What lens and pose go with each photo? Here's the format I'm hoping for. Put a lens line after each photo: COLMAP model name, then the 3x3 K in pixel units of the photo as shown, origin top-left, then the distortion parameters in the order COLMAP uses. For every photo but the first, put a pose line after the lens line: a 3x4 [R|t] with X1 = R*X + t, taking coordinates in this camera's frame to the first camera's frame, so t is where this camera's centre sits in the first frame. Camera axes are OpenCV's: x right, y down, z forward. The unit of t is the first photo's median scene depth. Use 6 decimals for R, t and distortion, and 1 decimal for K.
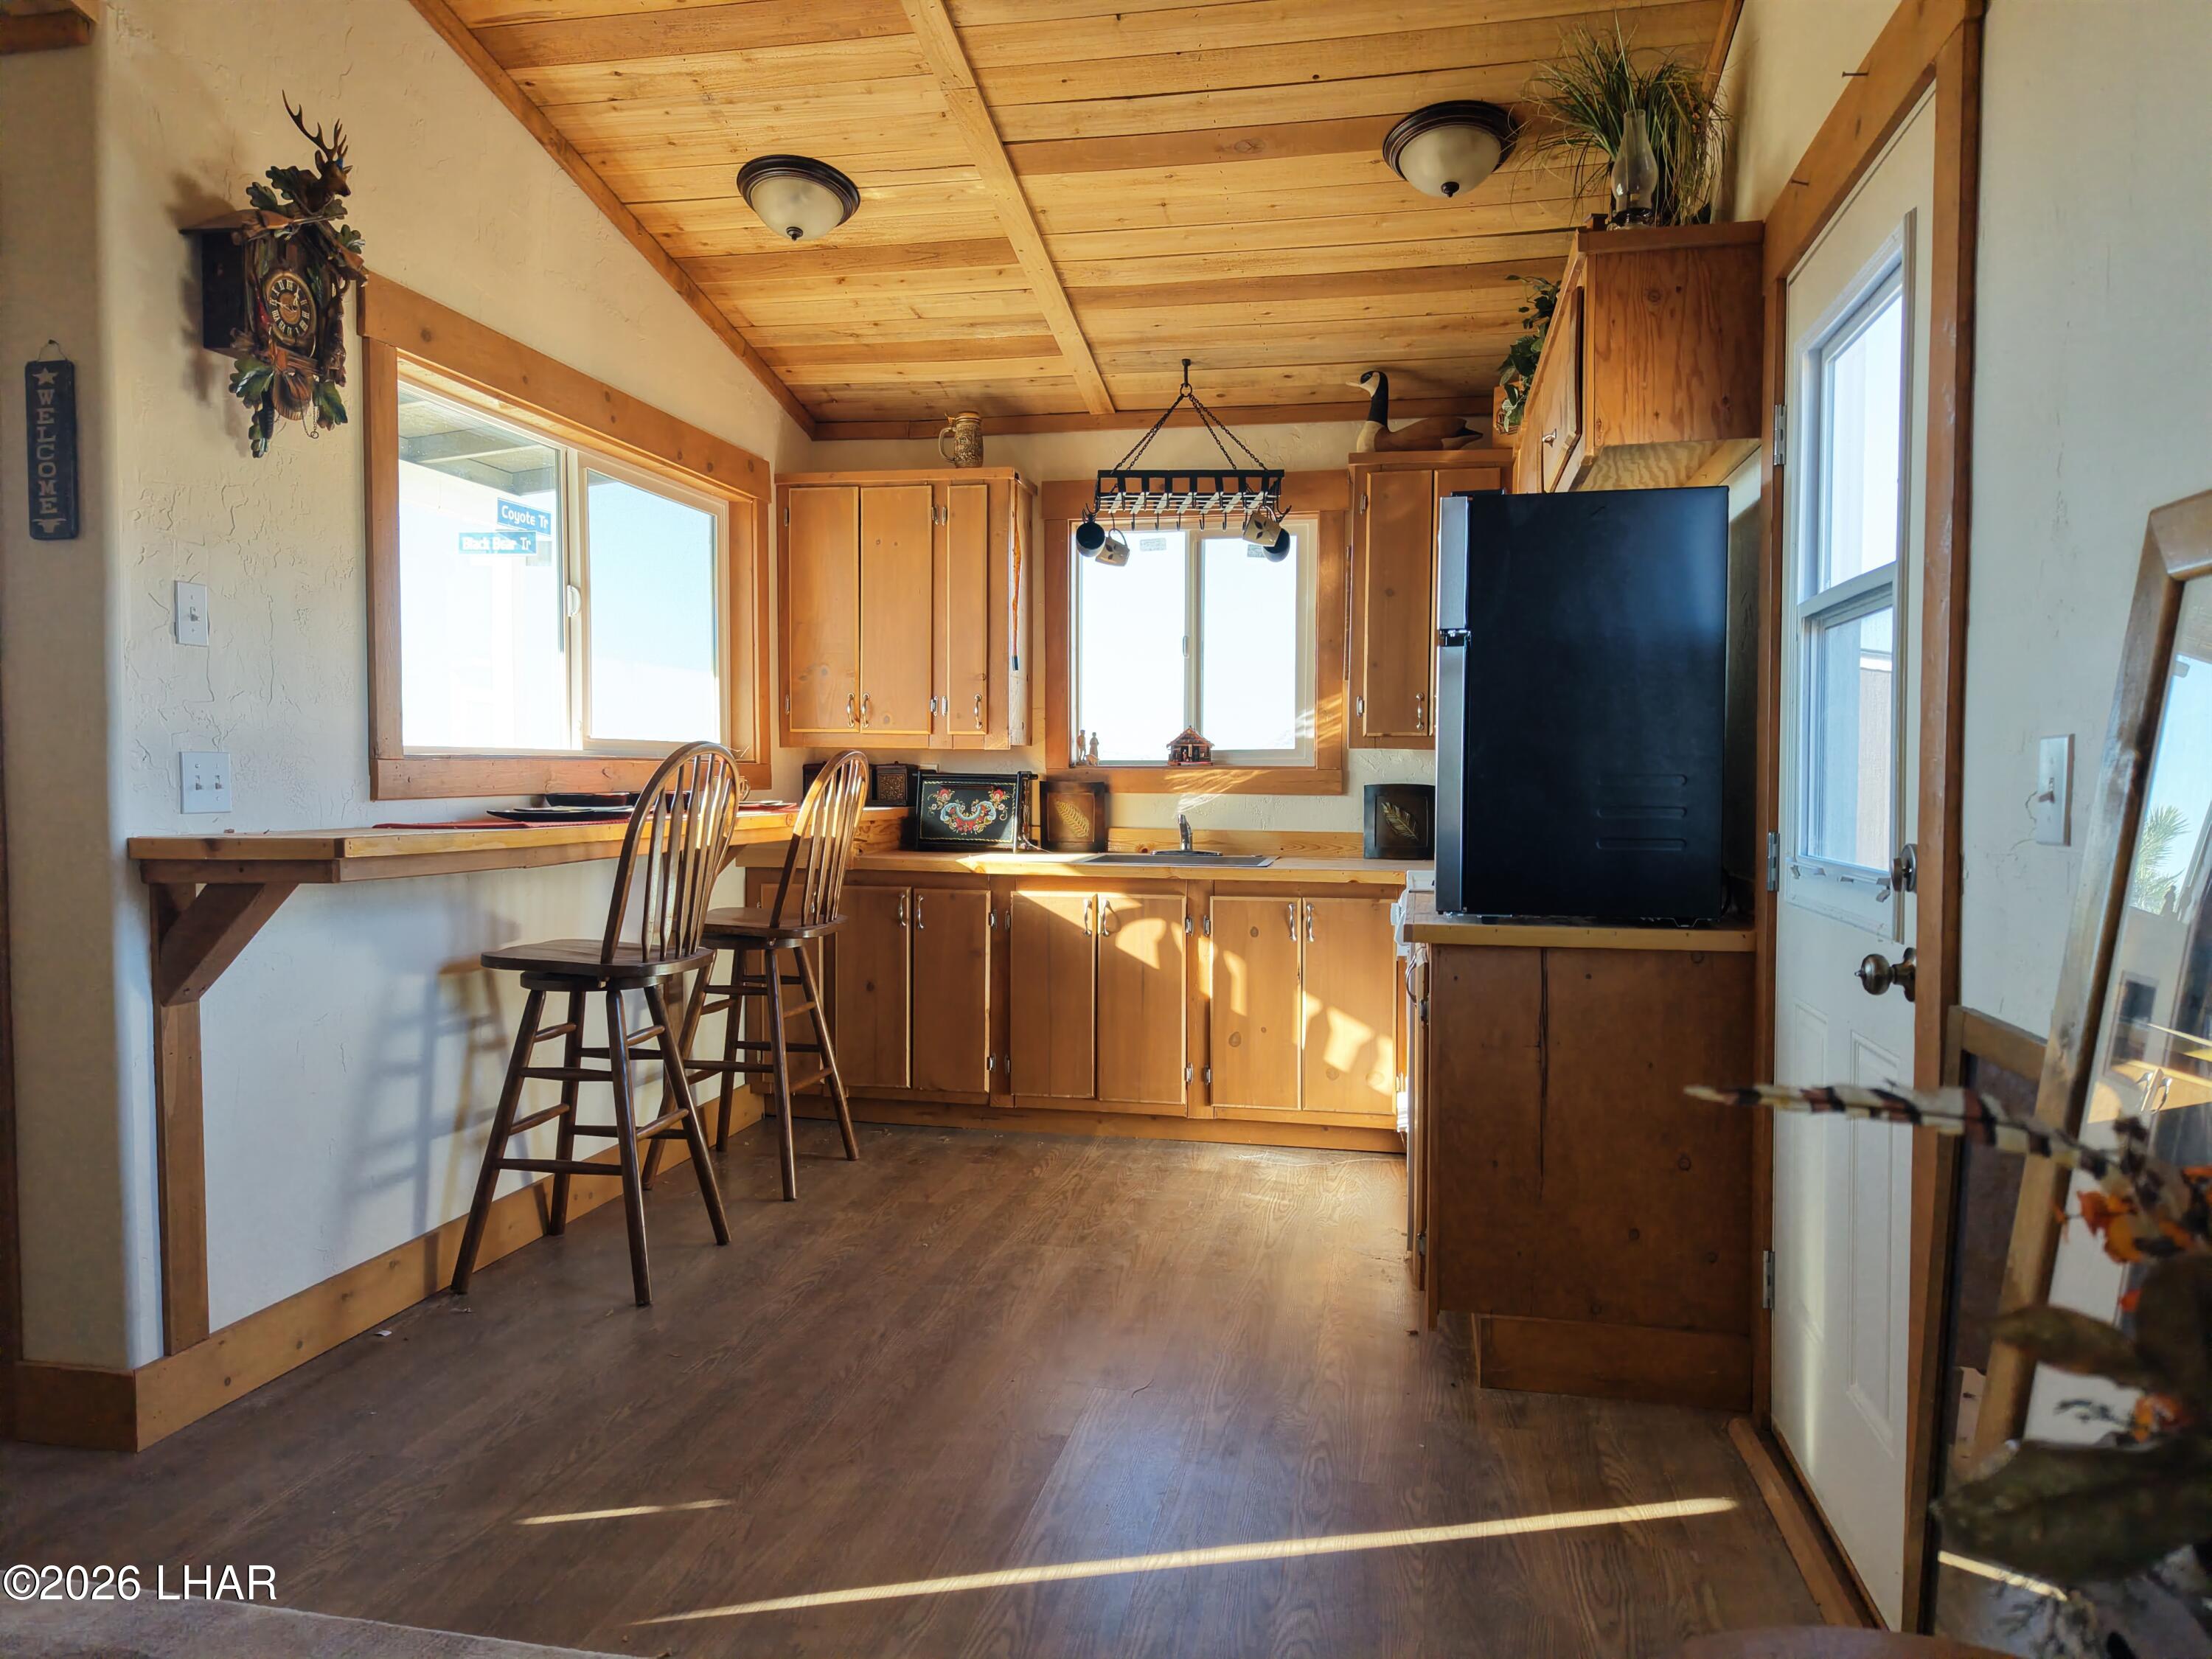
lens RADIAL K [[1477.6, 0, 1099.2], [0, 1477.6, 842.8], [0, 0, 1]] dist [0.034014, -0.040223]
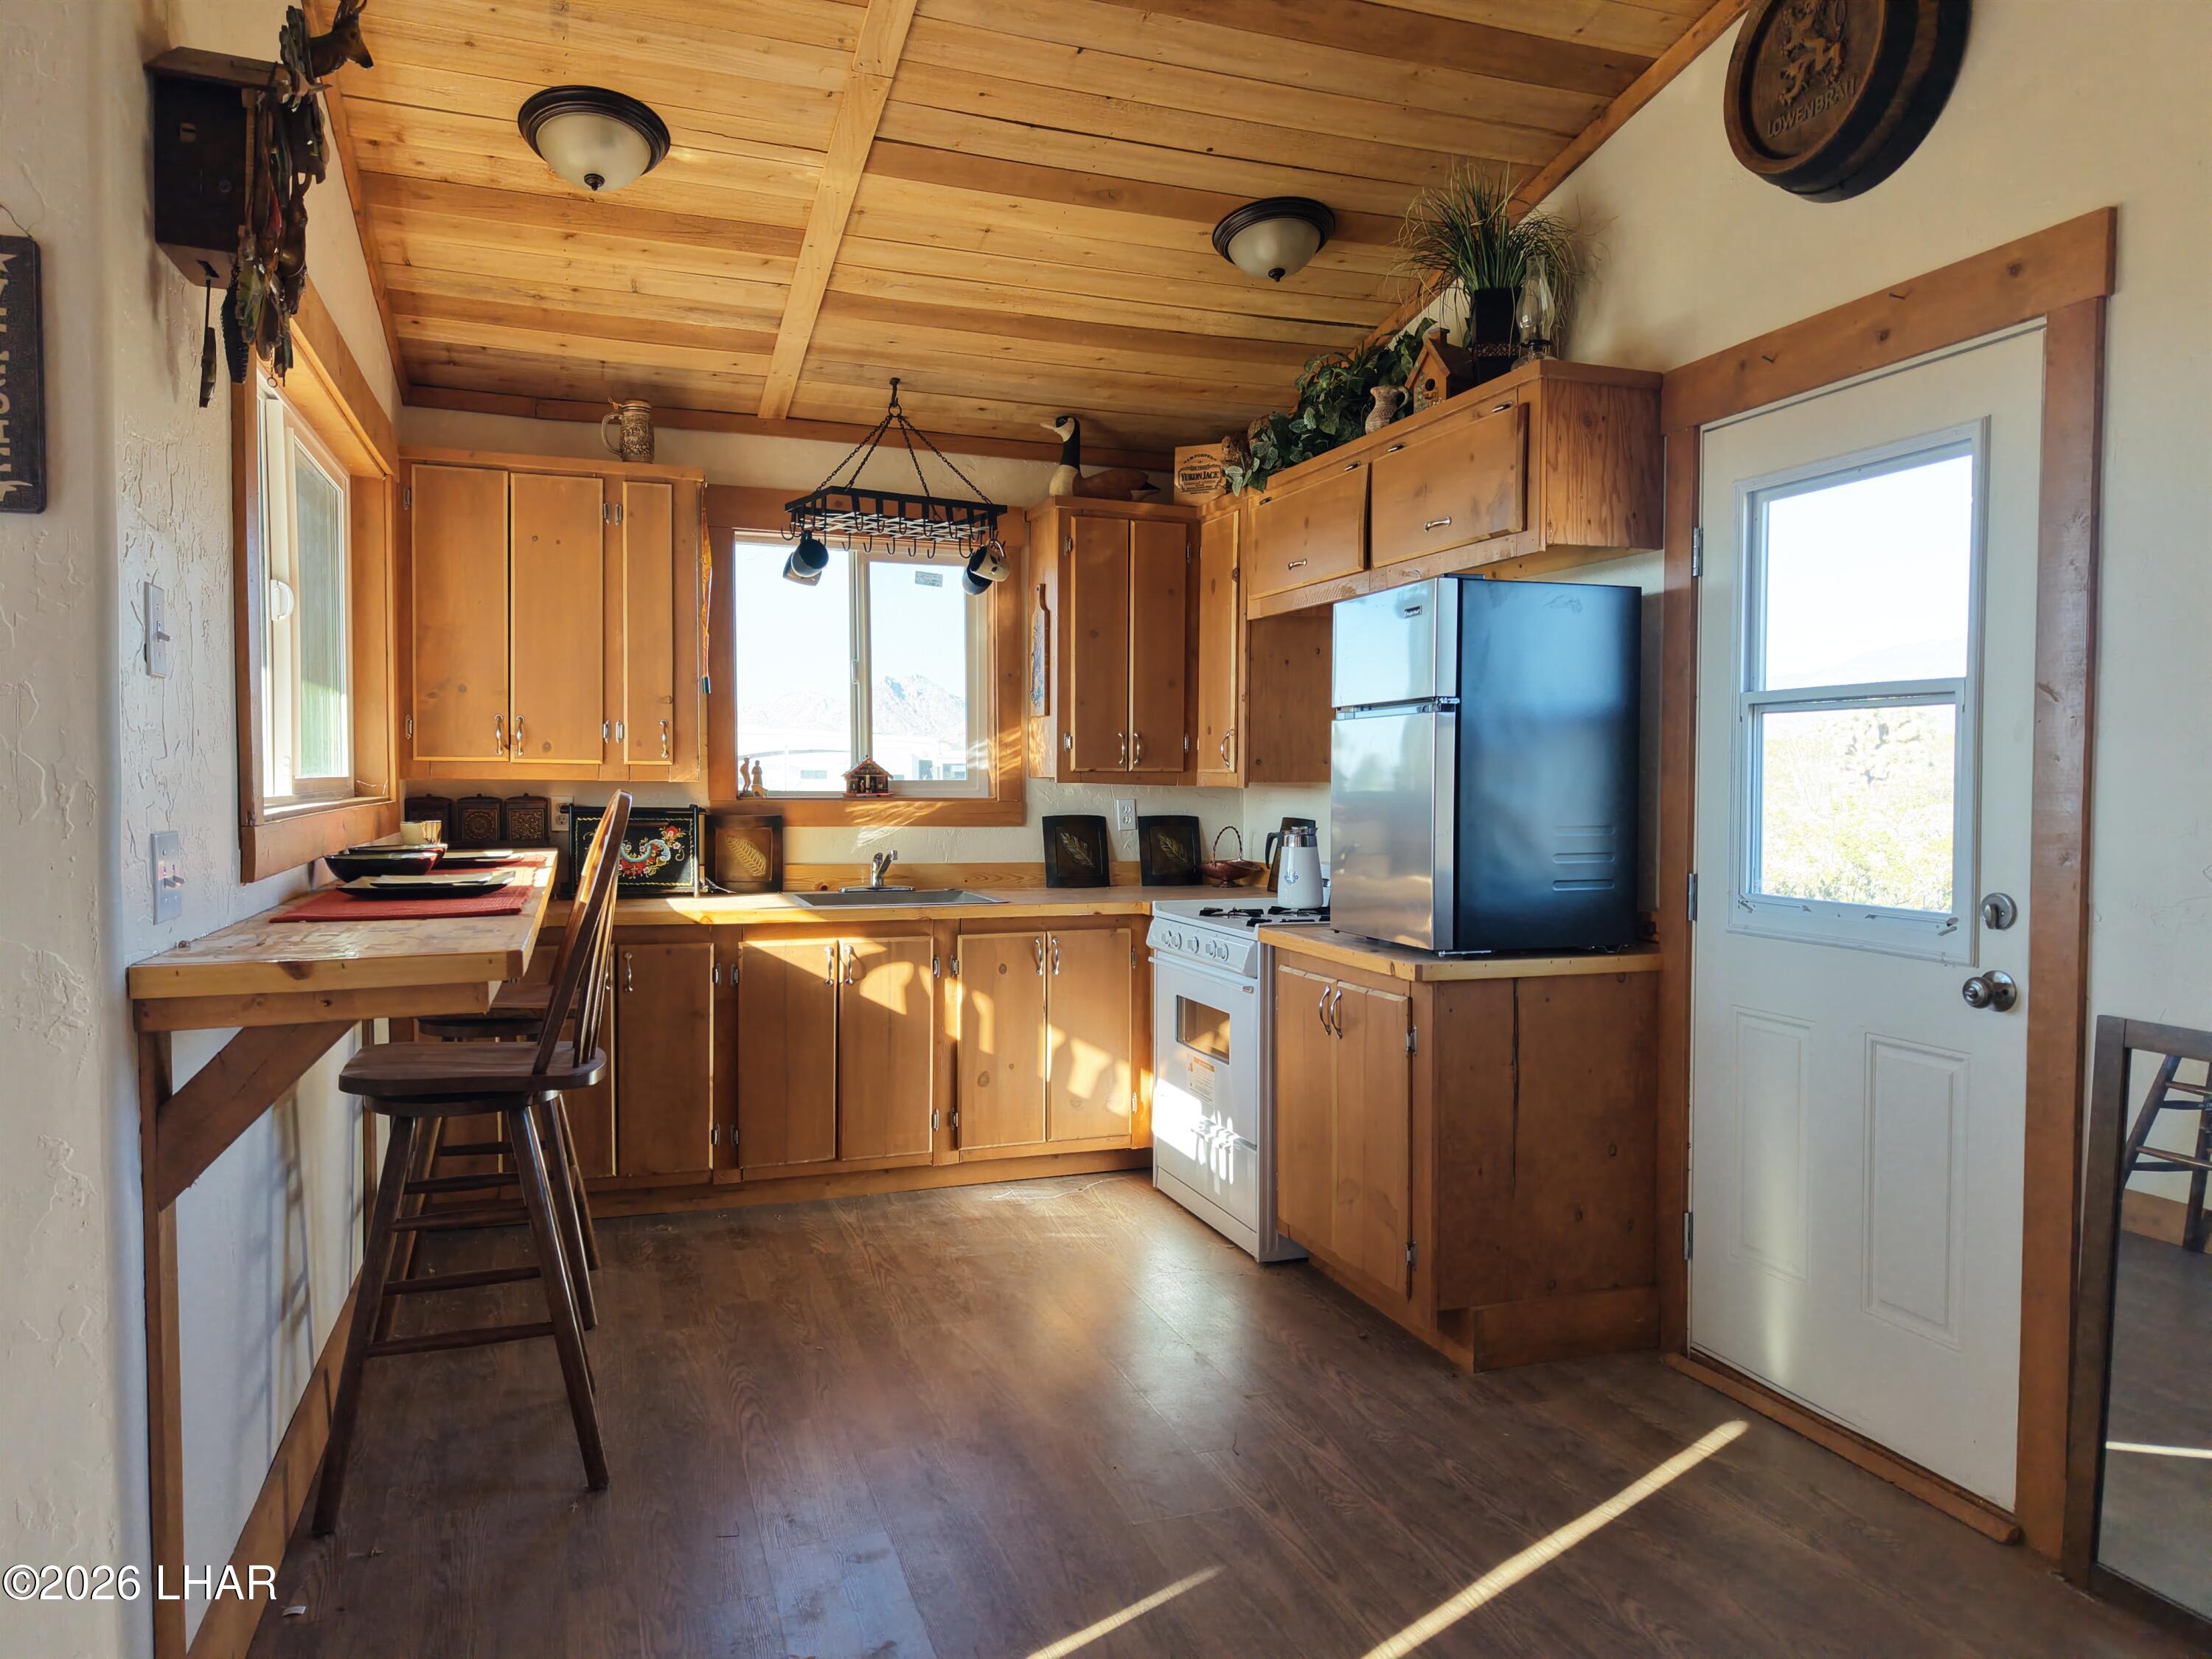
lens RADIAL K [[1477.6, 0, 1094.0], [0, 1477.6, 839.4], [0, 0, 1]] dist [0.034014, -0.040223]
pose [[0.856510, -0.023002, 0.515617, -0.366664], [0.023466, 0.999709, 0.005618, -0.032192], [-0.515596, 0.007288, 0.856801, 0.121686]]
